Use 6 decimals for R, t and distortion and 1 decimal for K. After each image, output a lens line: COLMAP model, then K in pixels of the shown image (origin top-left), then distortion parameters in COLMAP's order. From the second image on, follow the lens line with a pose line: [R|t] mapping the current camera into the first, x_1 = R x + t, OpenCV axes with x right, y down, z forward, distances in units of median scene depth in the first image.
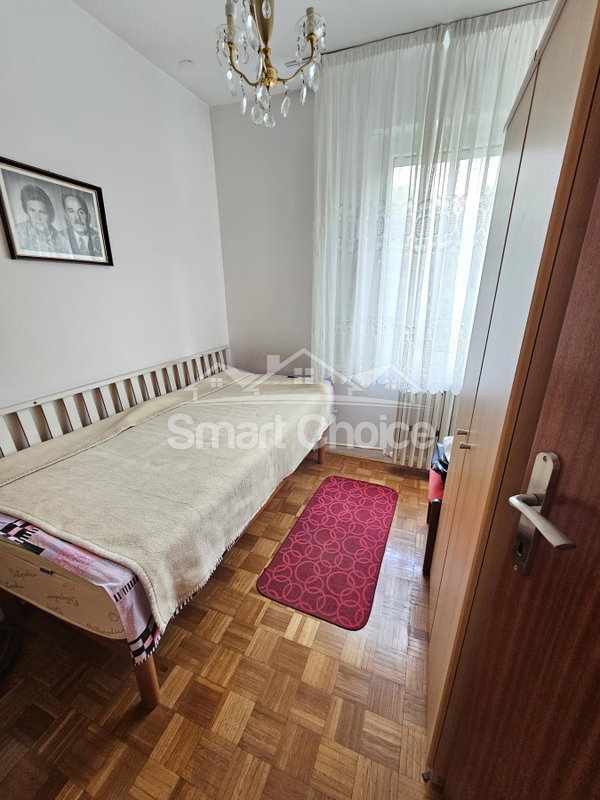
lens RADIAL K [[325.7, 0, 302.9], [0, 325.7, 401.6], [0, 0, 1]] dist [-0.007563, 0.000041]
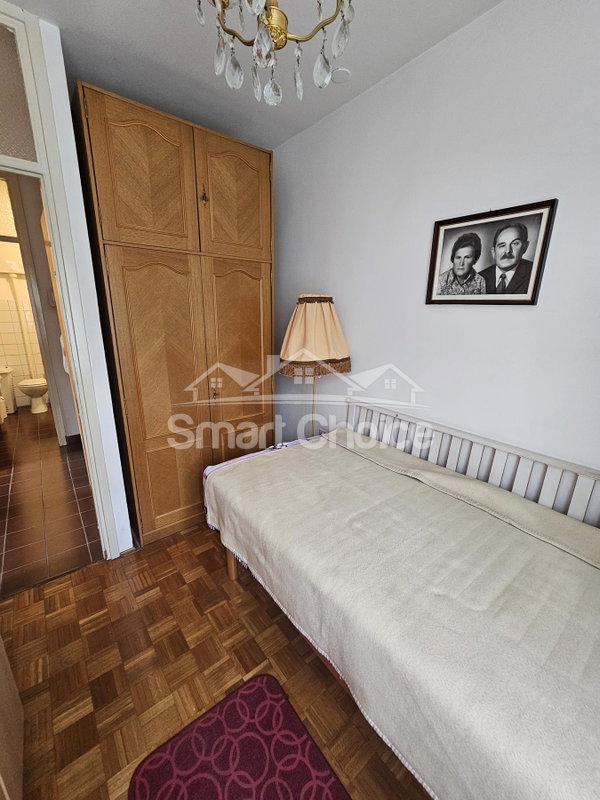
lens RADIAL K [[325.7, 0, 302.0], [0, 325.7, 403.2], [0, 0, 1]] dist [-0.007563, 0.000041]
pose [[-0.497862, 0.219022, -0.839144, 0.367977], [-0.313660, 0.856612, 0.409675, -0.403596], [0.808549, 0.467167, -0.357776, 1.046635]]
